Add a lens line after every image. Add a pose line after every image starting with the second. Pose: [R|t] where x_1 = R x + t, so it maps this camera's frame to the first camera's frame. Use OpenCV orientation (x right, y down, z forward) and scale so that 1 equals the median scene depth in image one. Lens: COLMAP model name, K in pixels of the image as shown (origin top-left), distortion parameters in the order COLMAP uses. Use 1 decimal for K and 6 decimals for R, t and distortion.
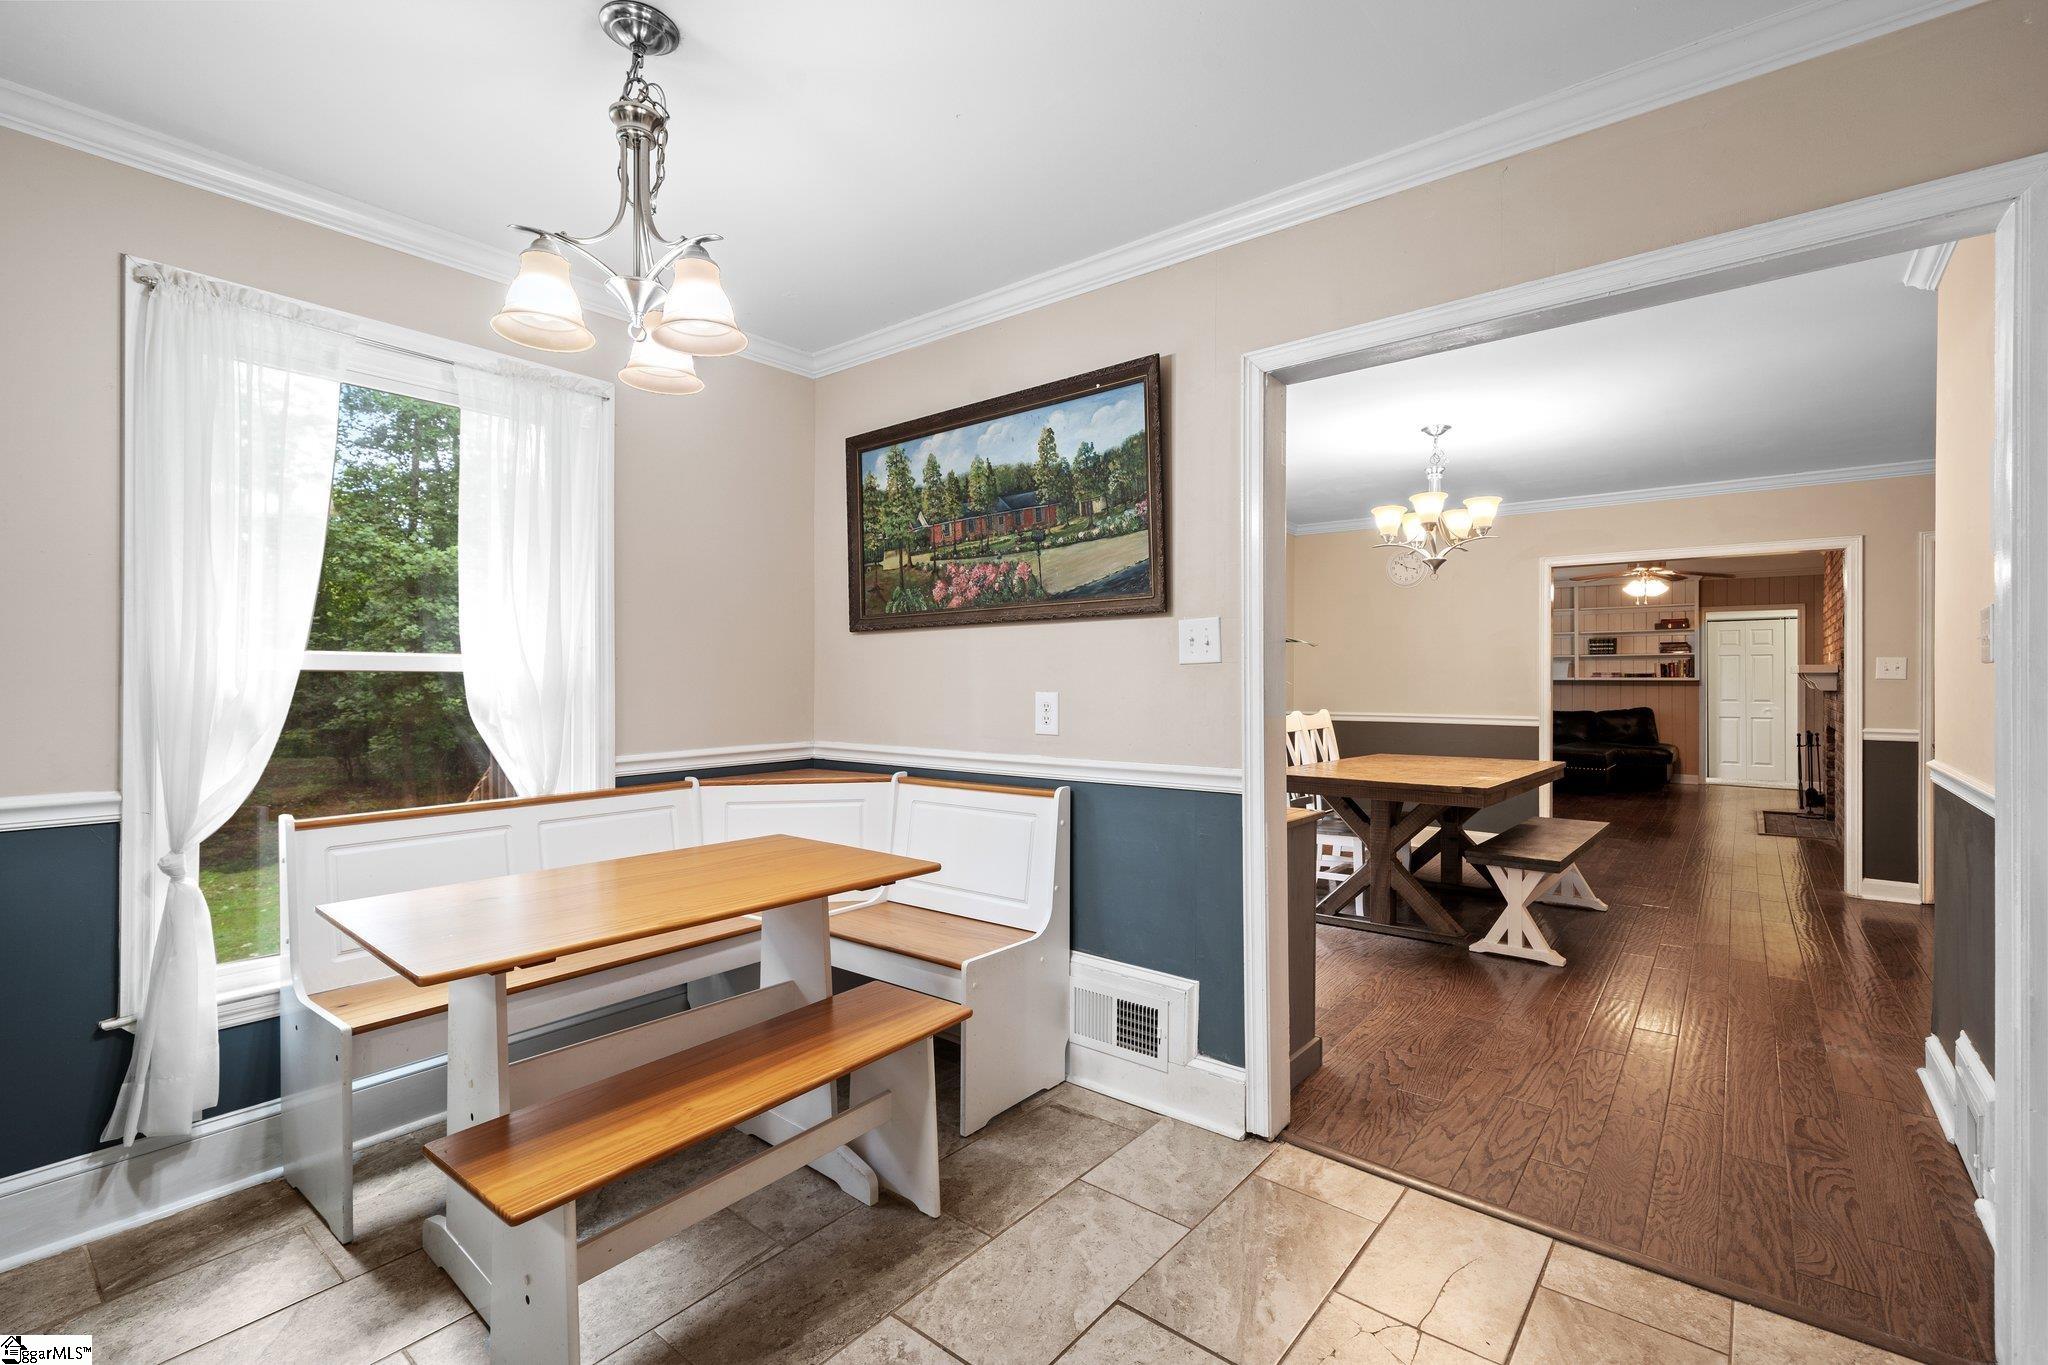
lens RADIAL K [[912.0, 0, 1016.2], [0, 912.0, 671.8], [0, 0, 1]] dist [0.001244, 0.000072]
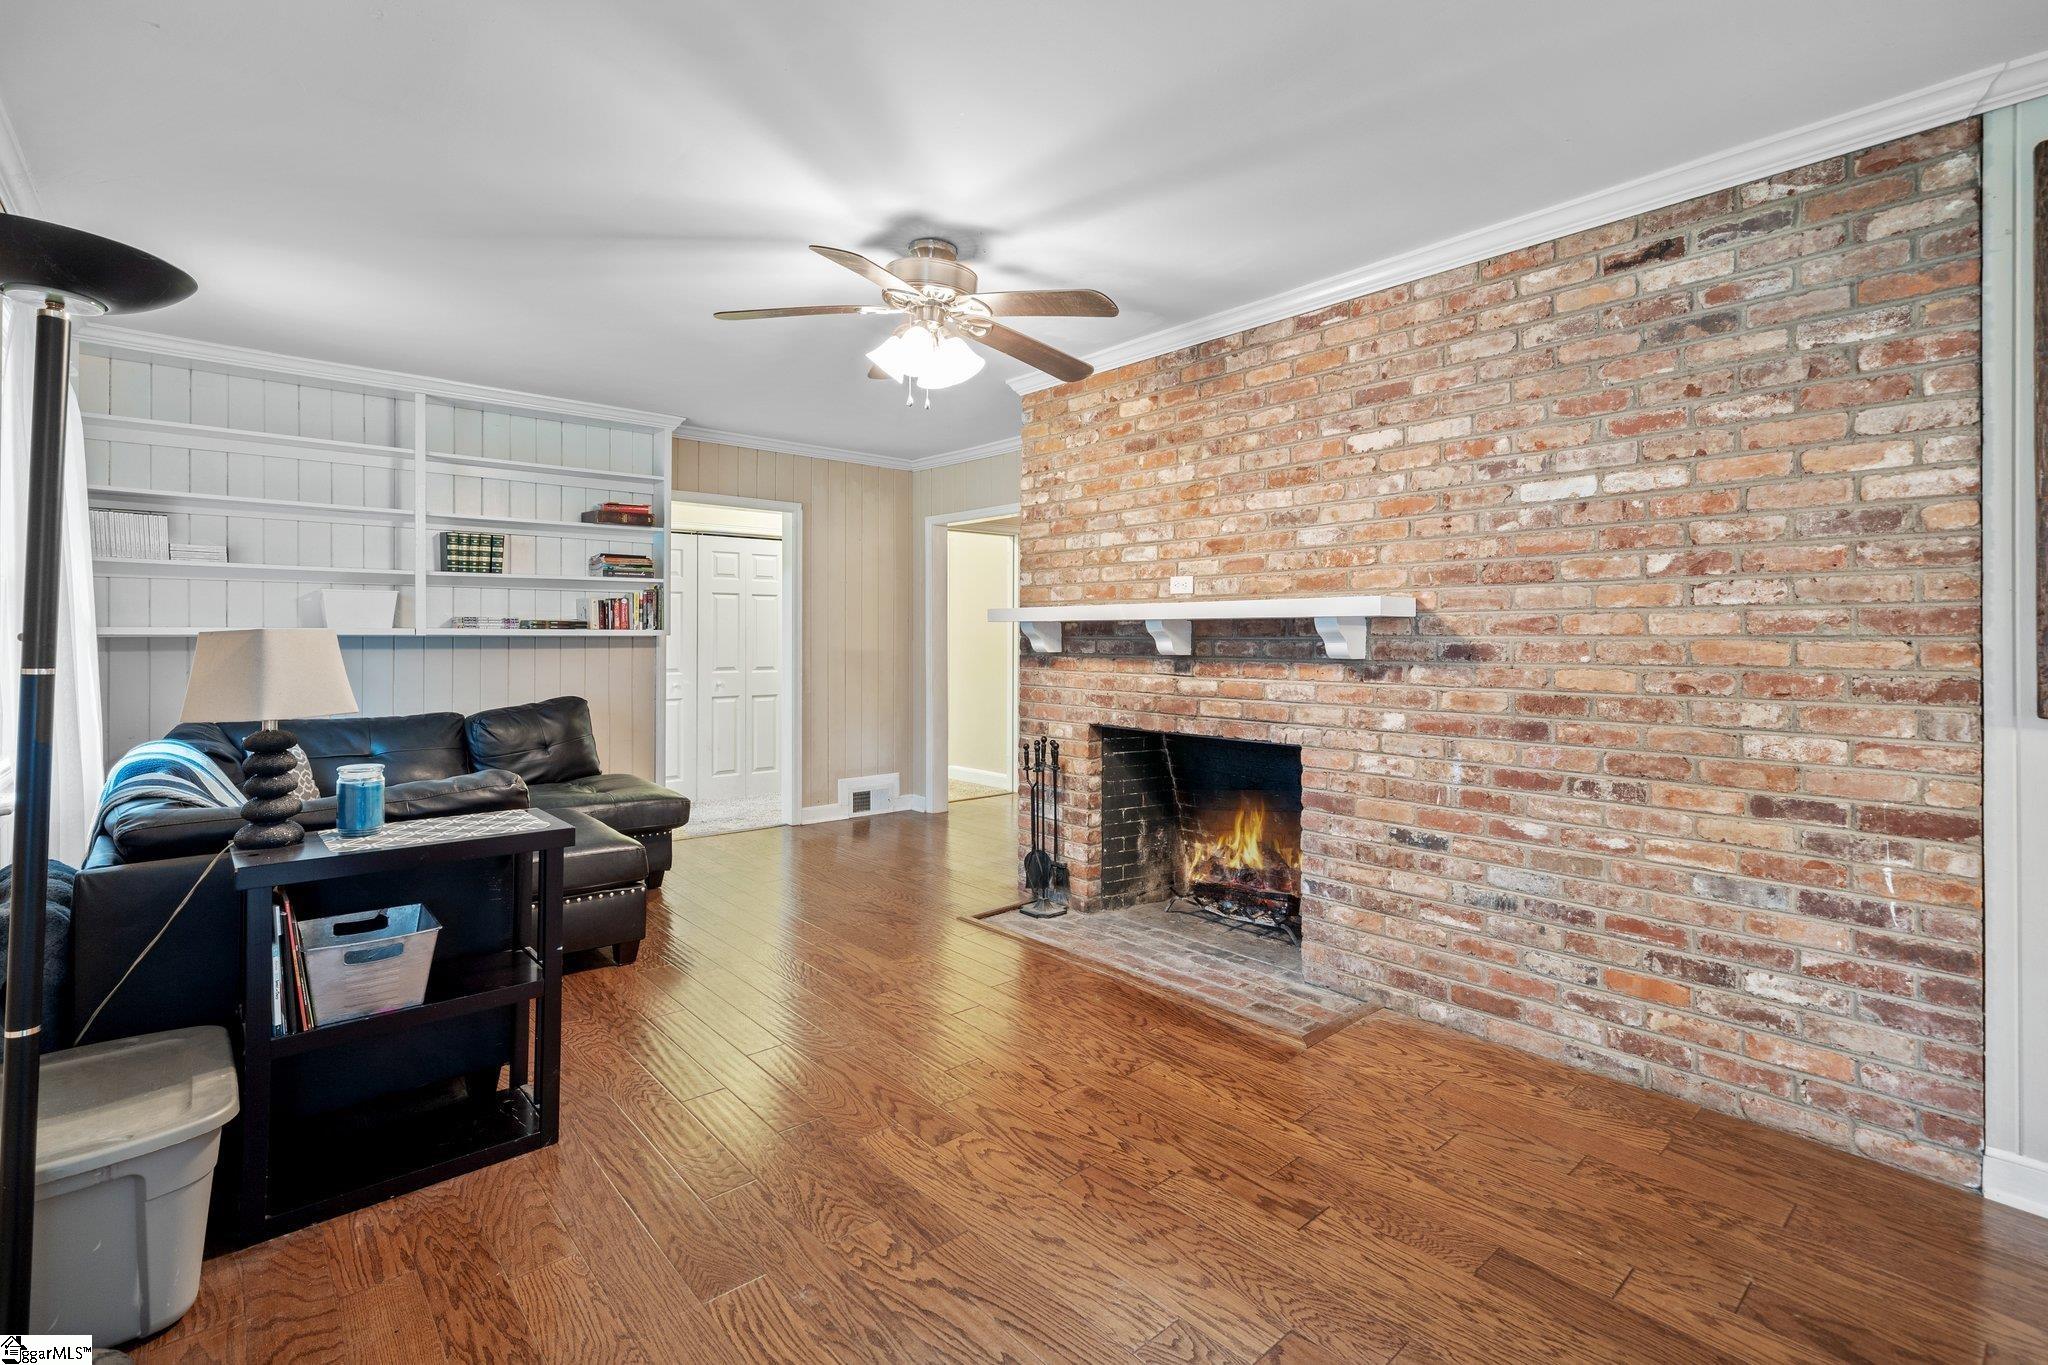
lens RADIAL K [[926.5, 0, 1018.7], [0, 926.5, 638.3], [0, 0, 1]] dist [0.000079, -0.000102]
pose [[0.167620, -0.004314, 0.985842, 0.927789], [-0.007138, 0.999959, 0.005589, 0.021818], [-0.985826, -0.007974, 0.167583, 2.350596]]
